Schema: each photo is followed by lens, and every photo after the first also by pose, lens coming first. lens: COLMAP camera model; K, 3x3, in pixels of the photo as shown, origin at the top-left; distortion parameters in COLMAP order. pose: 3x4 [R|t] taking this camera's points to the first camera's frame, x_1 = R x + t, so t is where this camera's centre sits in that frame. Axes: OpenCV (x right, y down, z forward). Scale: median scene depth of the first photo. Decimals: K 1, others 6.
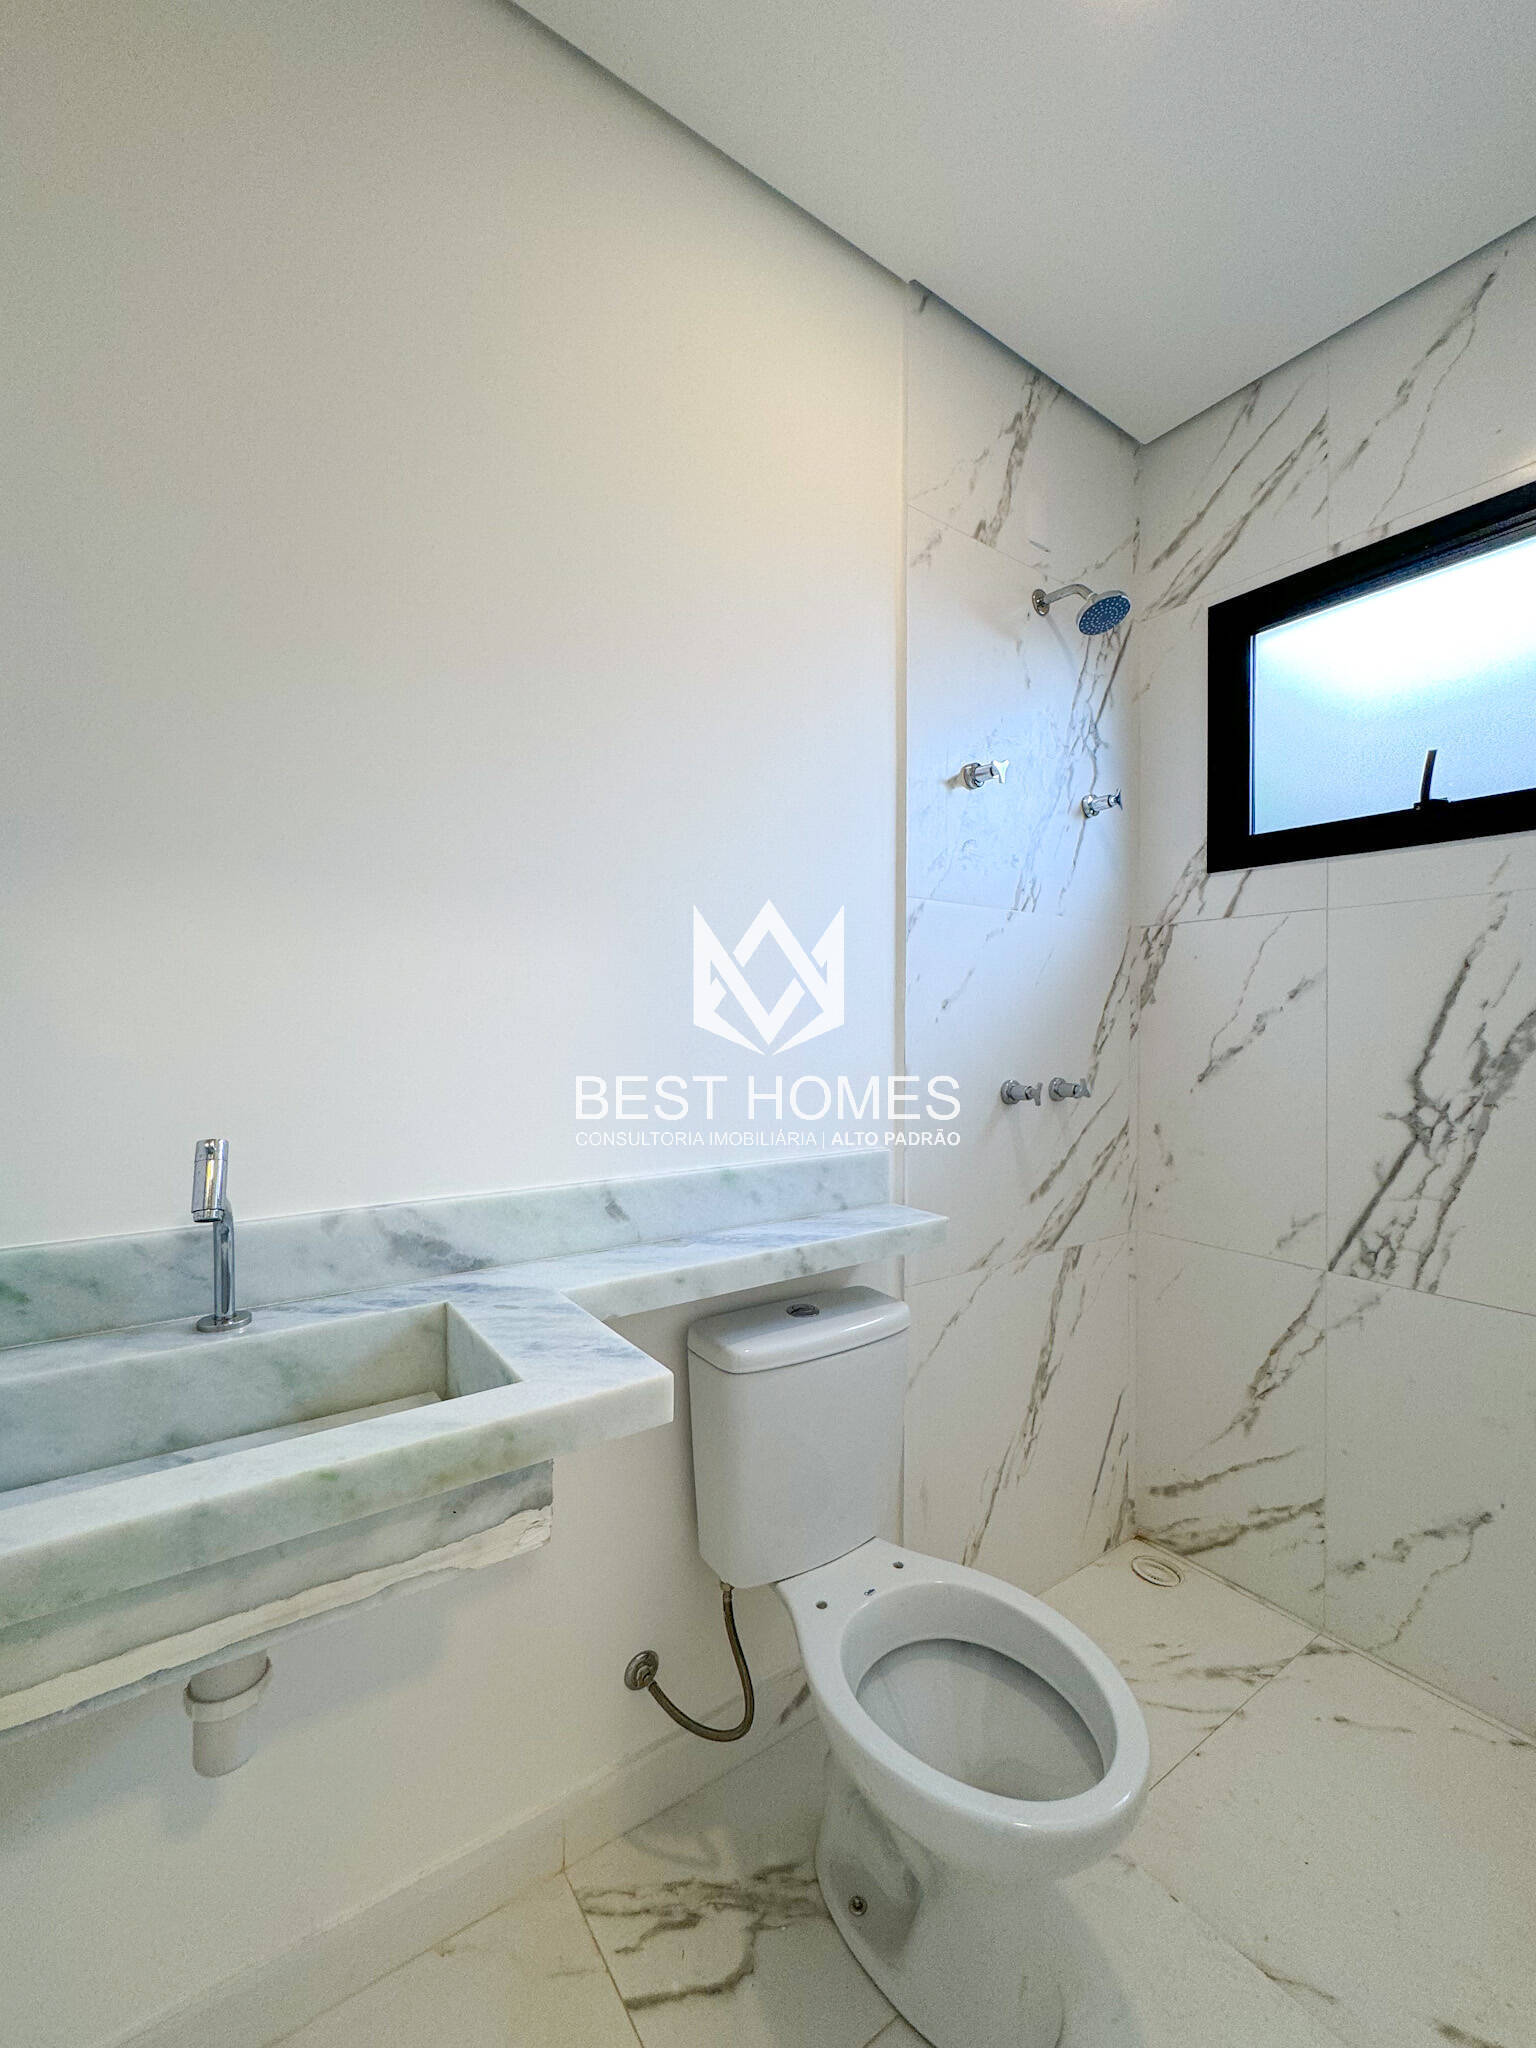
lens RADIAL K [[823.7, 0, 768.2], [0, 823.7, 1026.5], [0, 0, 1]] dist [-0.003242, 0.000131]
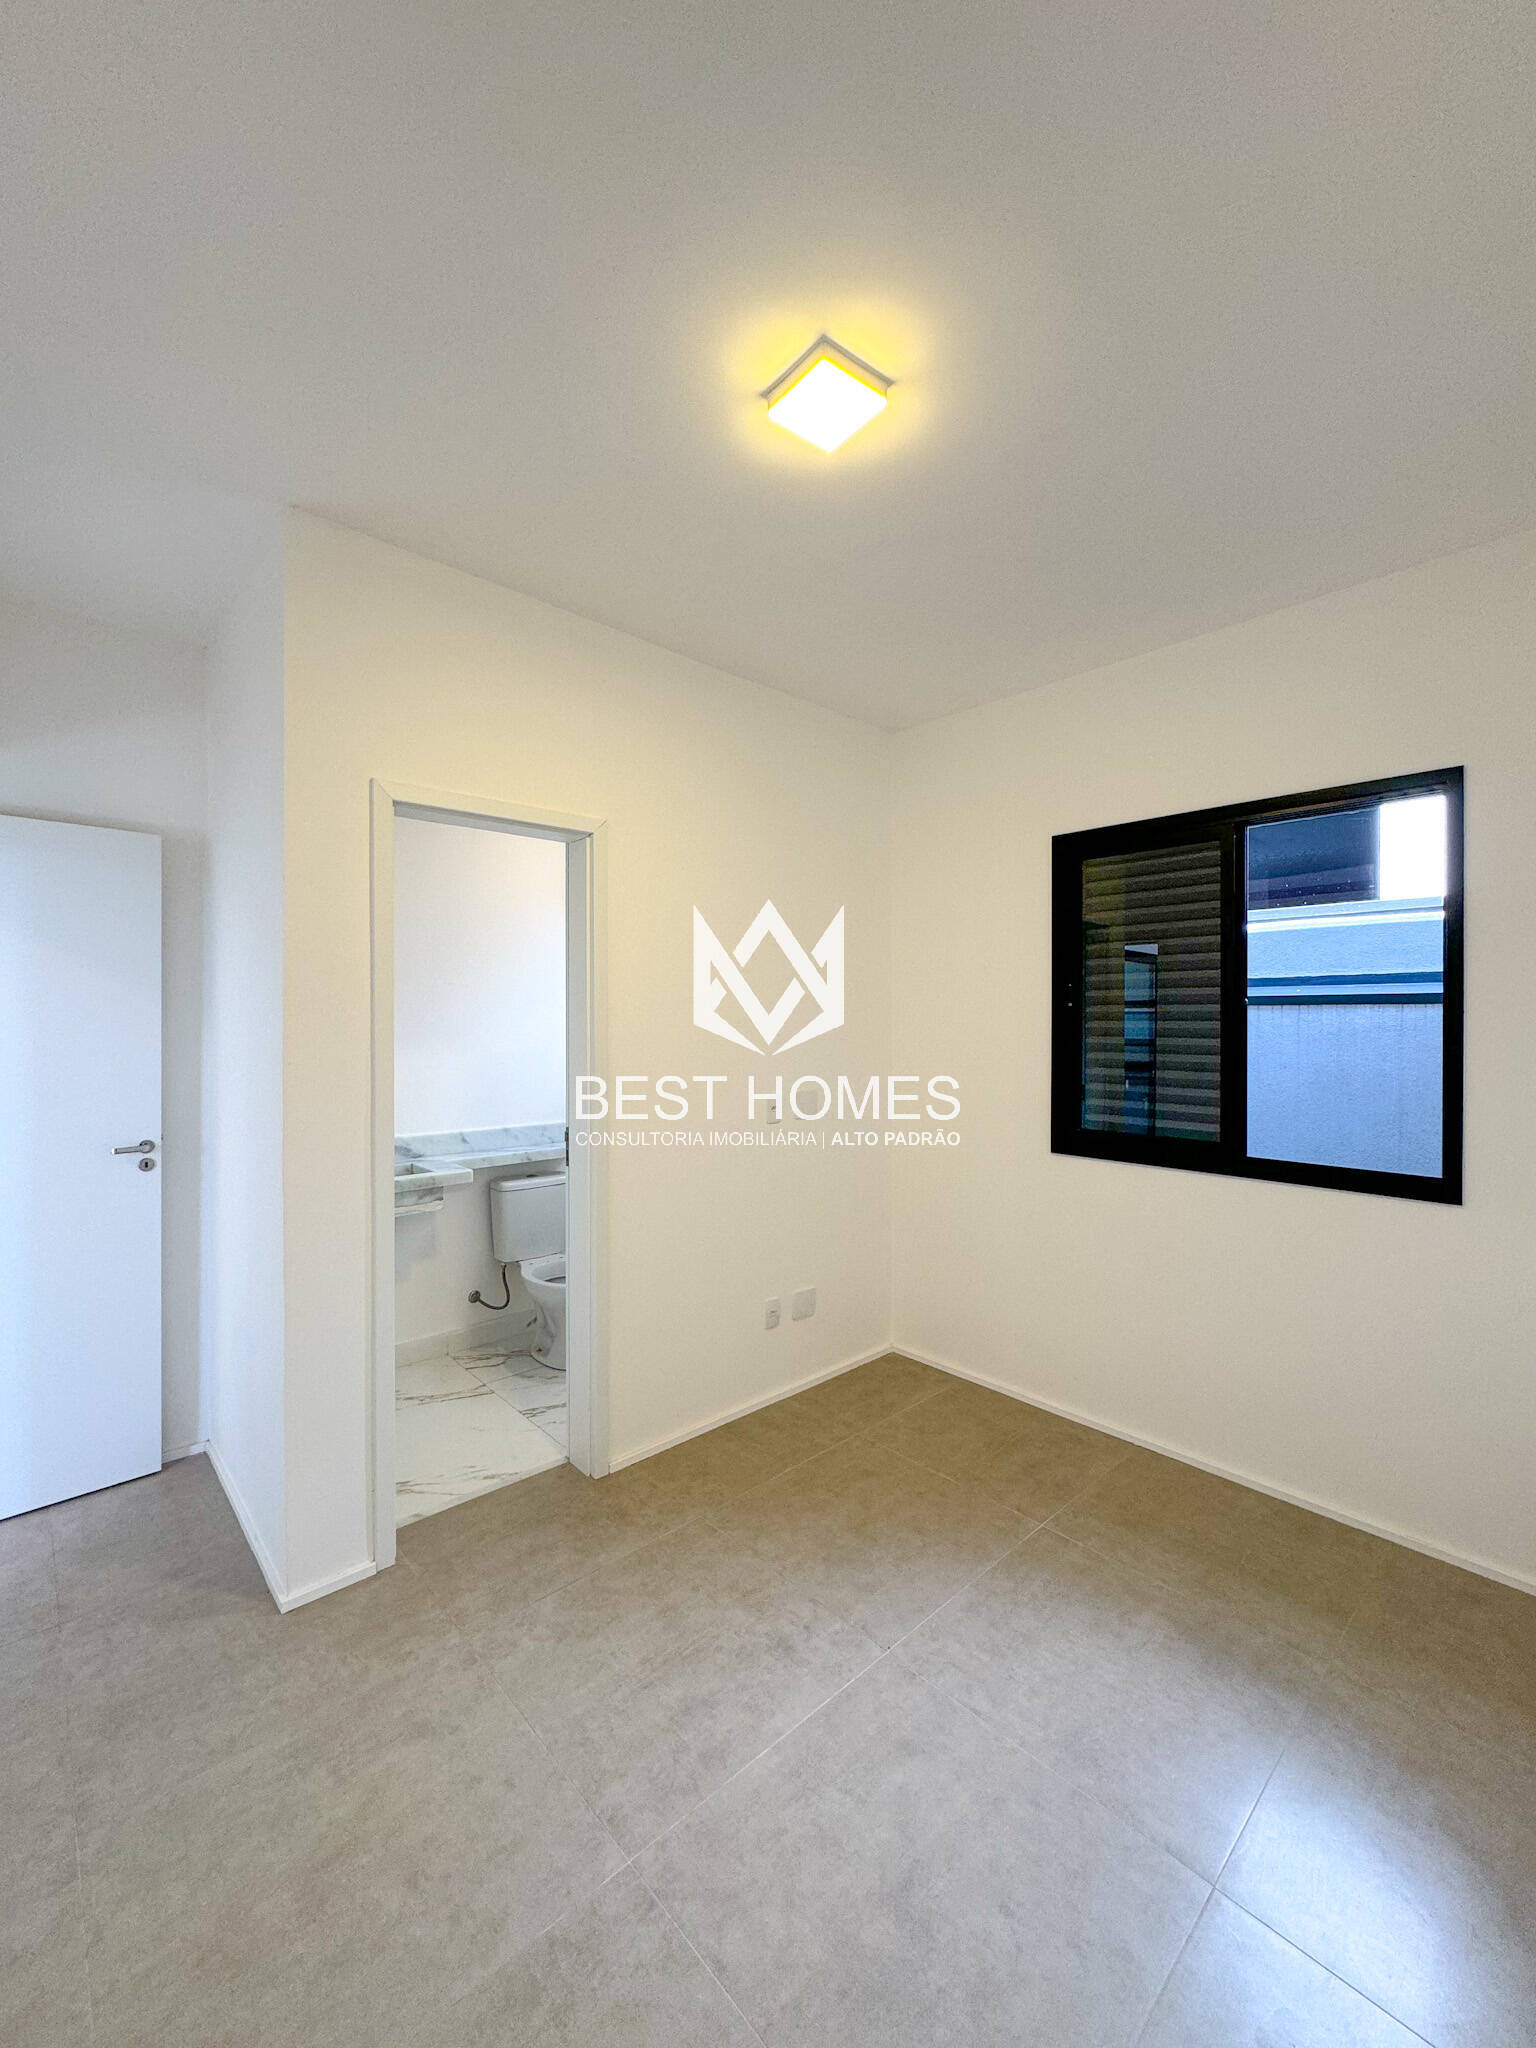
lens RADIAL K [[823.7, 0, 750.7], [0, 823.7, 1018.2], [0, 0, 1]] dist [-0.003242, 0.000131]
pose [[0.995145, 0.003183, 0.098373, 0.582873], [-0.004191, 0.999941, 0.010033, -0.273510], [-0.098335, -0.010397, 0.995099, -2.194228]]
